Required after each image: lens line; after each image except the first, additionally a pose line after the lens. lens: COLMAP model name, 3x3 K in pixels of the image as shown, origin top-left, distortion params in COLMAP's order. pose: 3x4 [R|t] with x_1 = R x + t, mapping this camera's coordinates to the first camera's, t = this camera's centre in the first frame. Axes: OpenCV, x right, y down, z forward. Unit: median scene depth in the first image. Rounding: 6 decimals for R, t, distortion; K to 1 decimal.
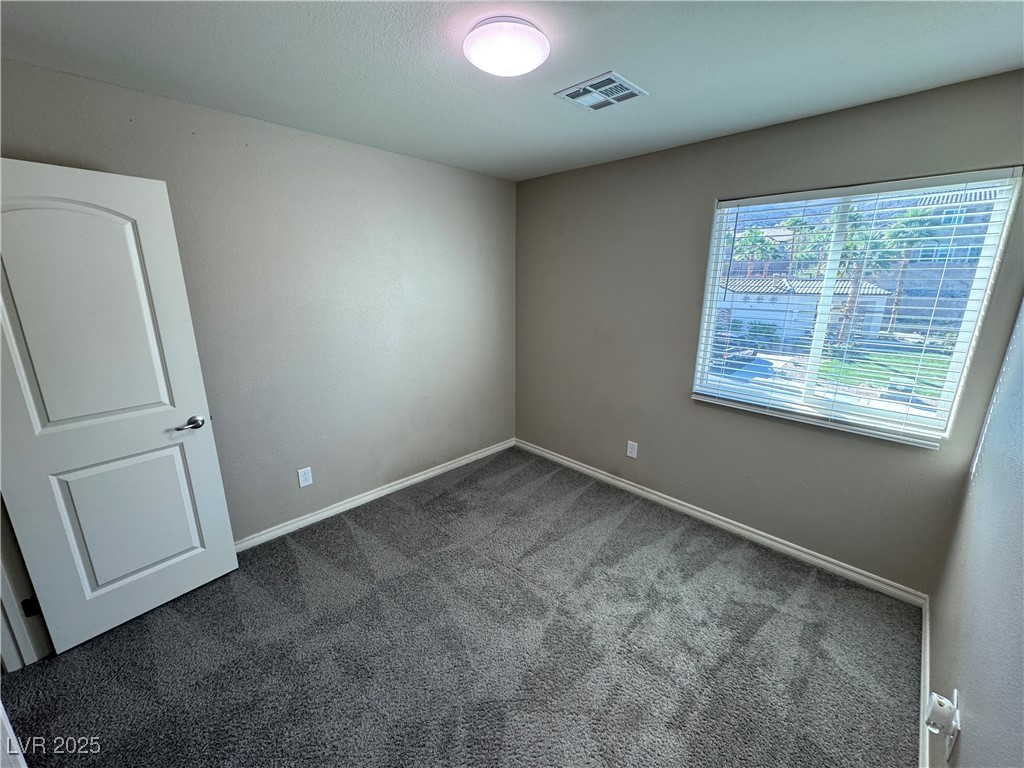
lens RADIAL K [[406.6, 0, 512.5], [0, 406.6, 381.8], [0, 0, 1]] dist [-0.003364, 0.000214]
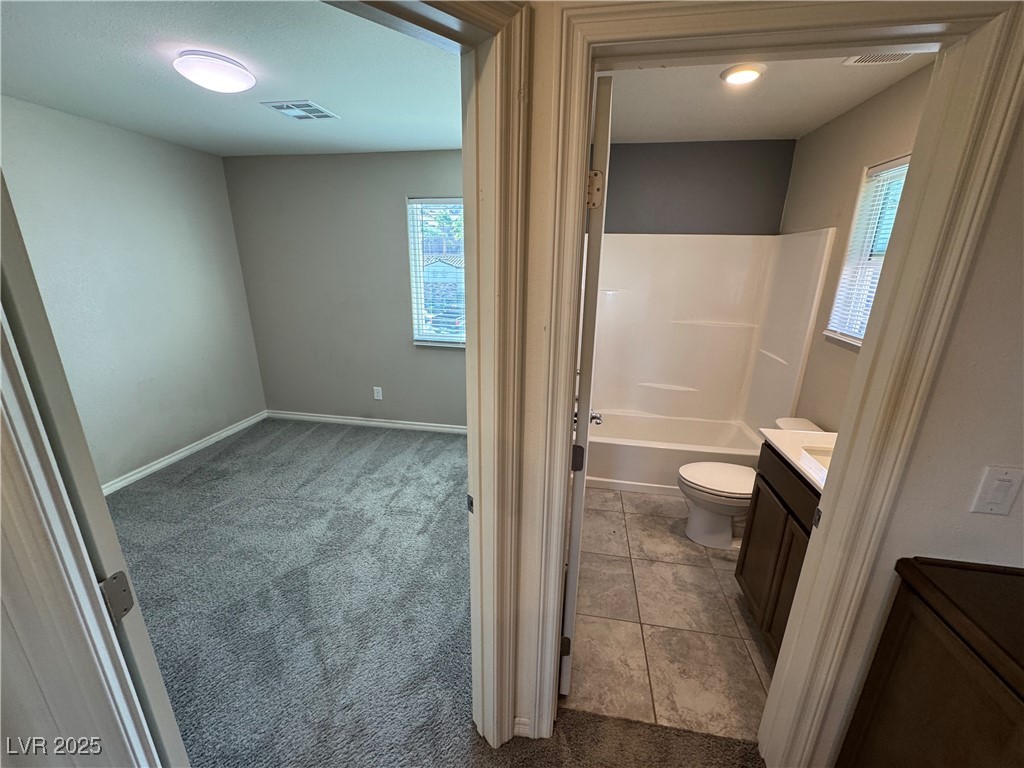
lens RADIAL K [[406.6, 0, 512.5], [0, 406.6, 381.8], [0, 0, 1]] dist [-0.003364, 0.000214]
pose [[0.818089, -0.162030, 0.551794, -0.065535], [0.132385, 0.986780, 0.093486, 0.087277], [-0.559647, -0.003431, 0.828724, -0.342047]]
